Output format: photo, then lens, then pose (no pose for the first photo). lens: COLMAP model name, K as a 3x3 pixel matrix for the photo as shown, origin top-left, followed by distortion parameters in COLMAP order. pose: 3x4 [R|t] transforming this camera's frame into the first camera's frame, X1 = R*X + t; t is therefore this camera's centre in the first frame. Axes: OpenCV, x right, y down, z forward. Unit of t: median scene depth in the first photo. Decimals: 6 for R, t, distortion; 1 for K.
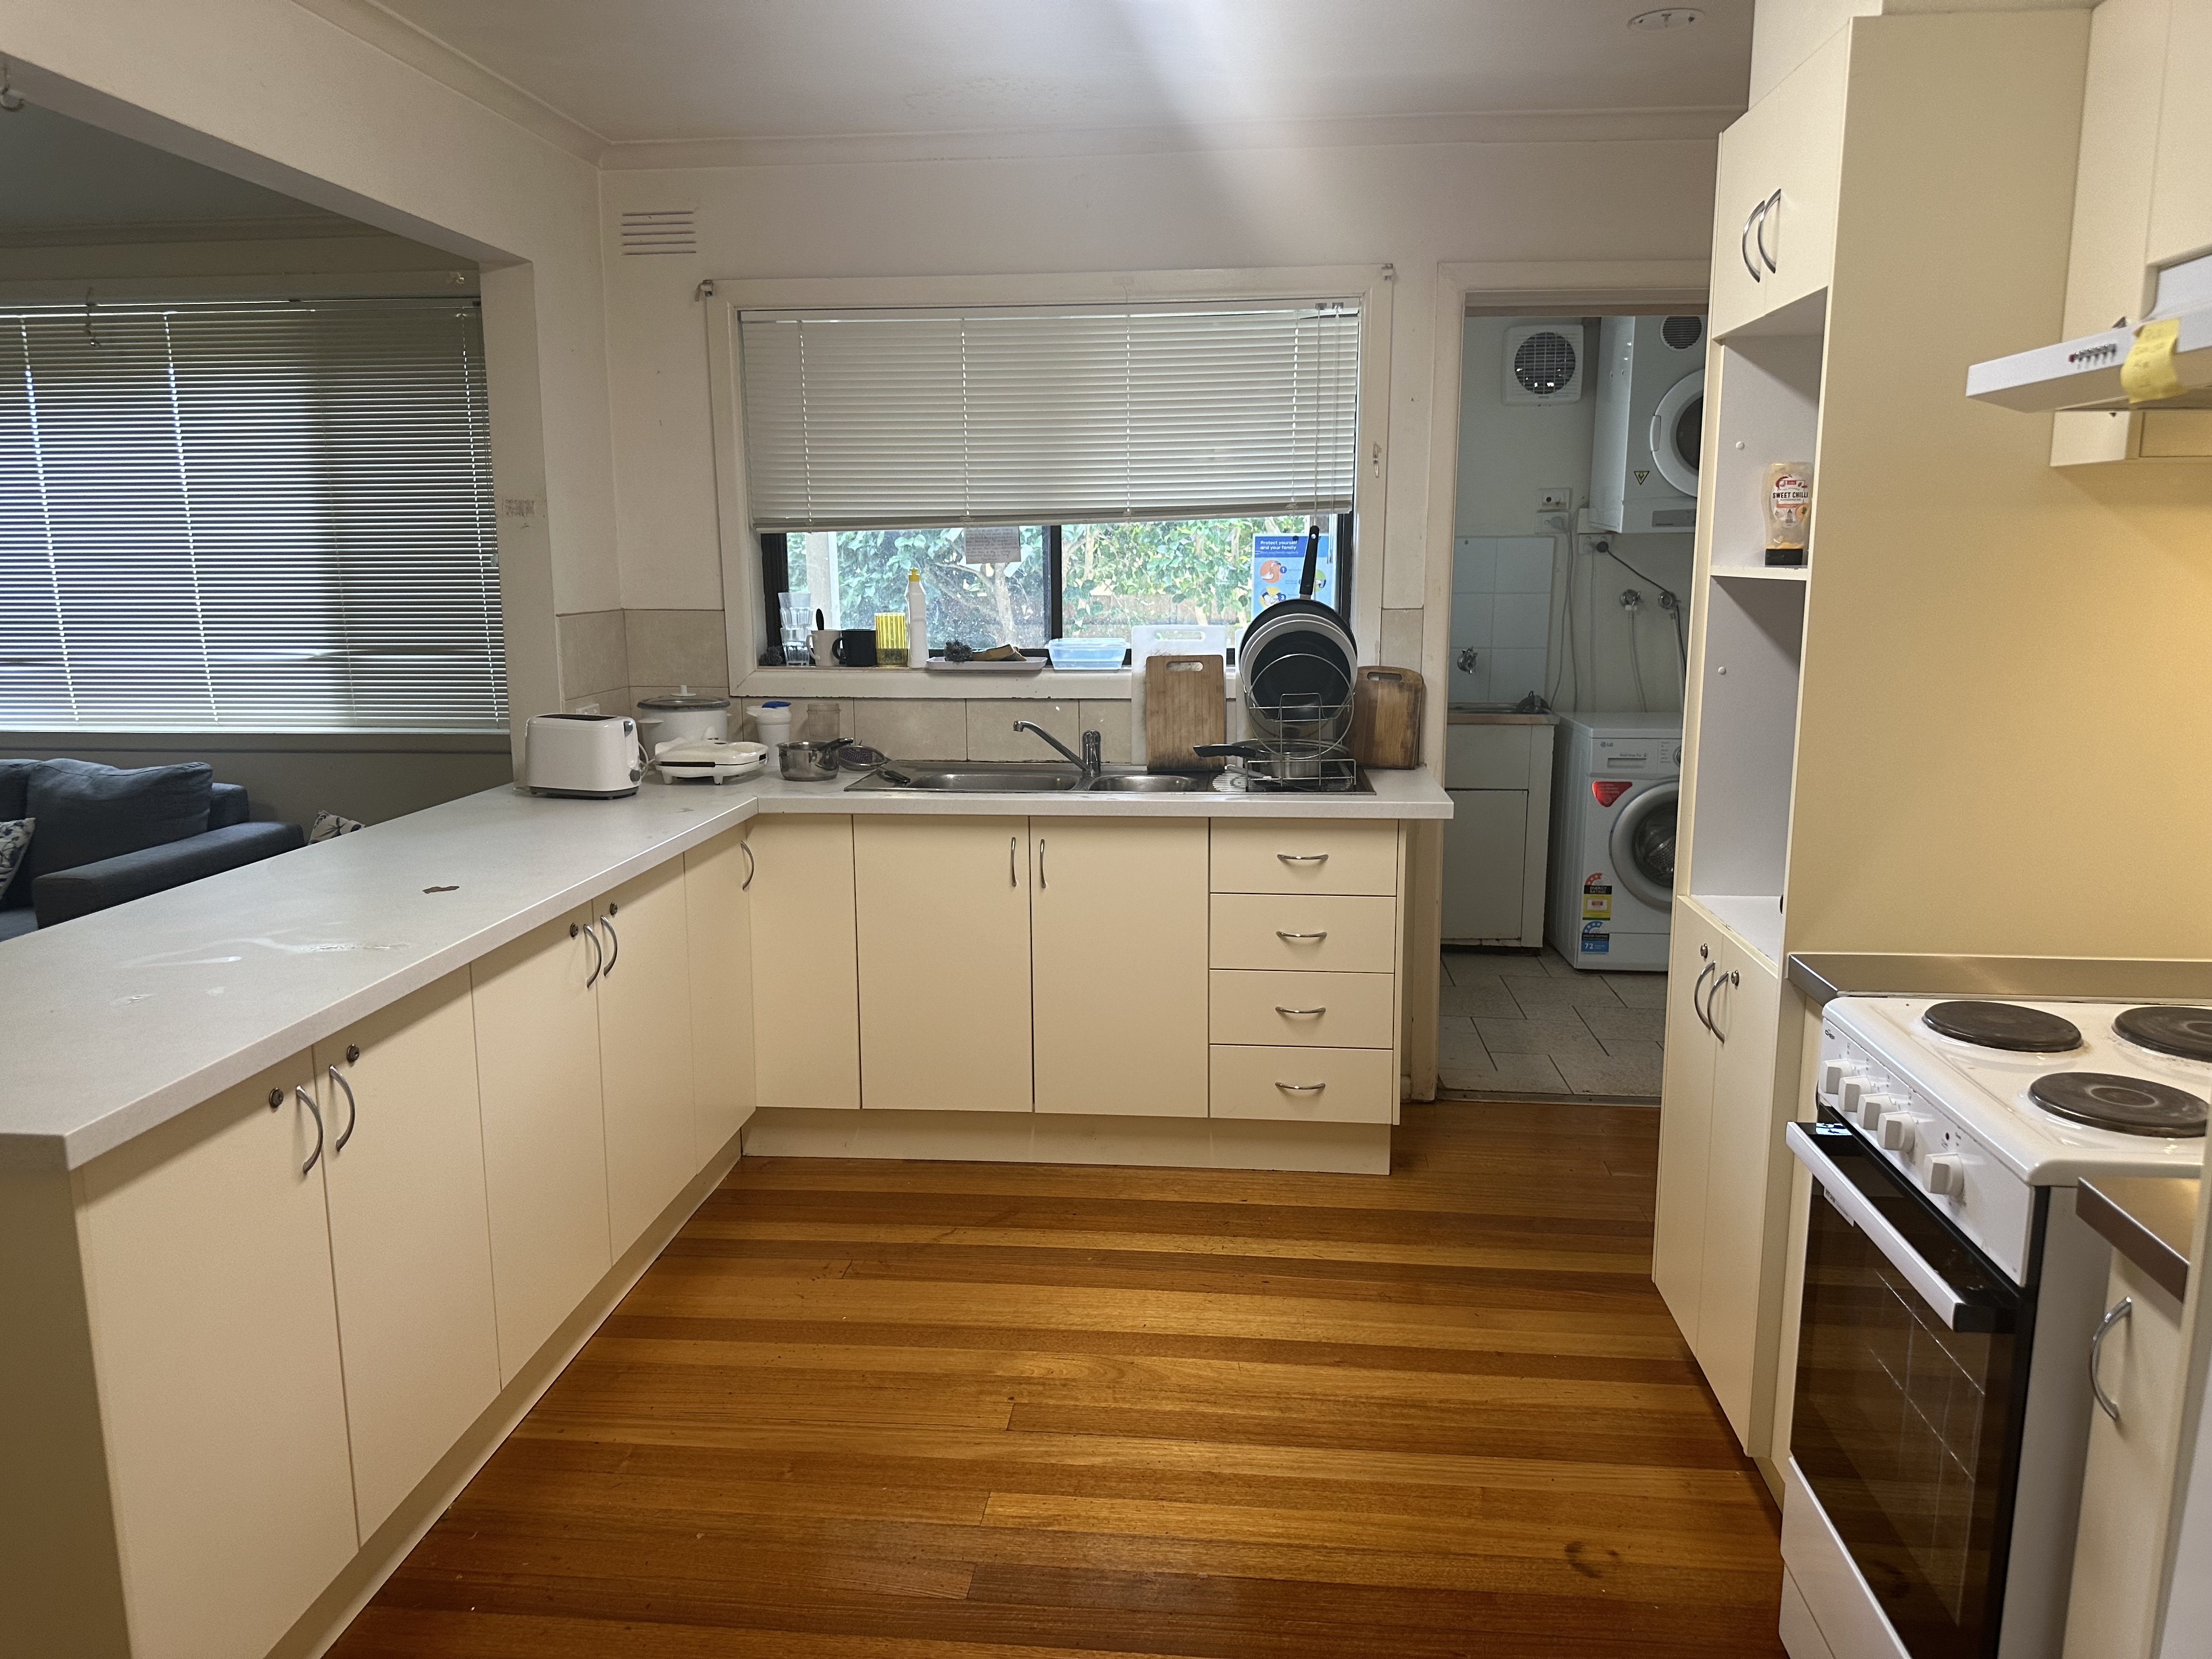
lens RADIAL K [[1564.7, 0, 1101.9], [0, 1564.7, 827.6], [0, 0, 1]] dist [-0.010861, -0.000542]
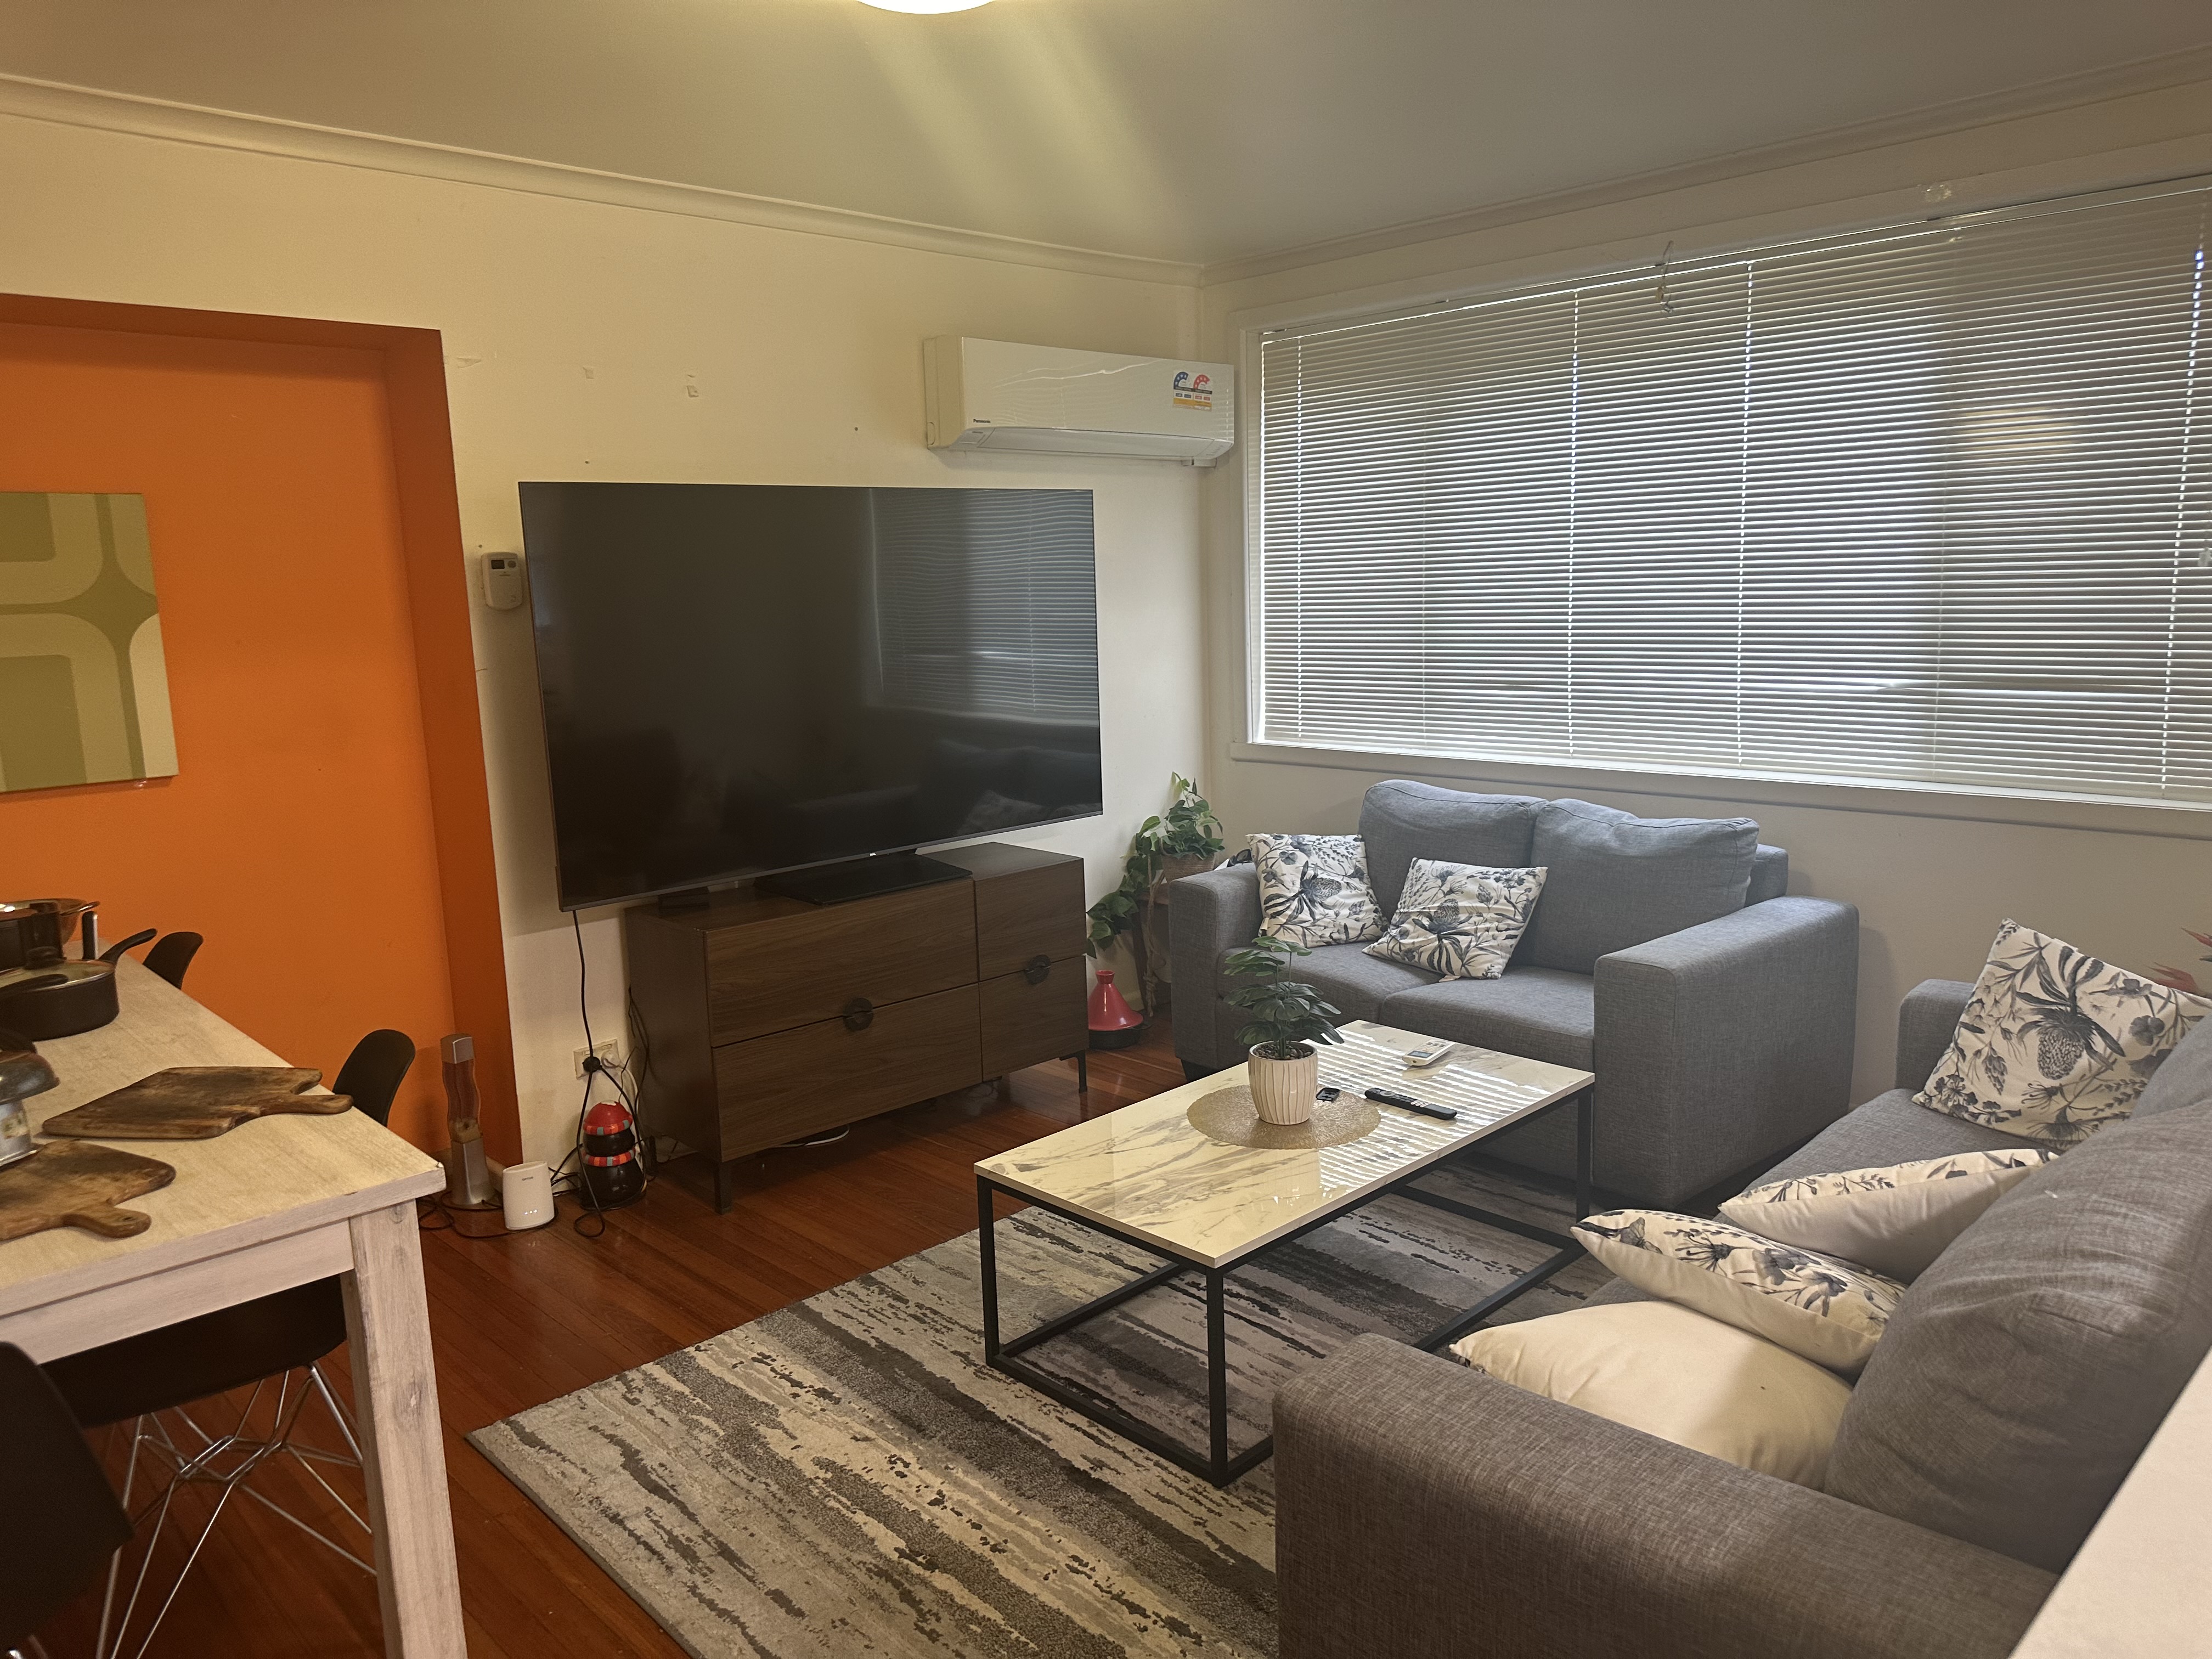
lens RADIAL K [[1564.7, 0, 1110.0], [0, 1564.7, 831.3], [0, 0, 1]] dist [-0.010861, -0.000542]
pose [[0.758134, 0.084040, -0.646660, -0.303503], [-0.082420, 0.996057, 0.032820, -0.034343], [0.646869, 0.028415, 0.762072, 0.173707]]
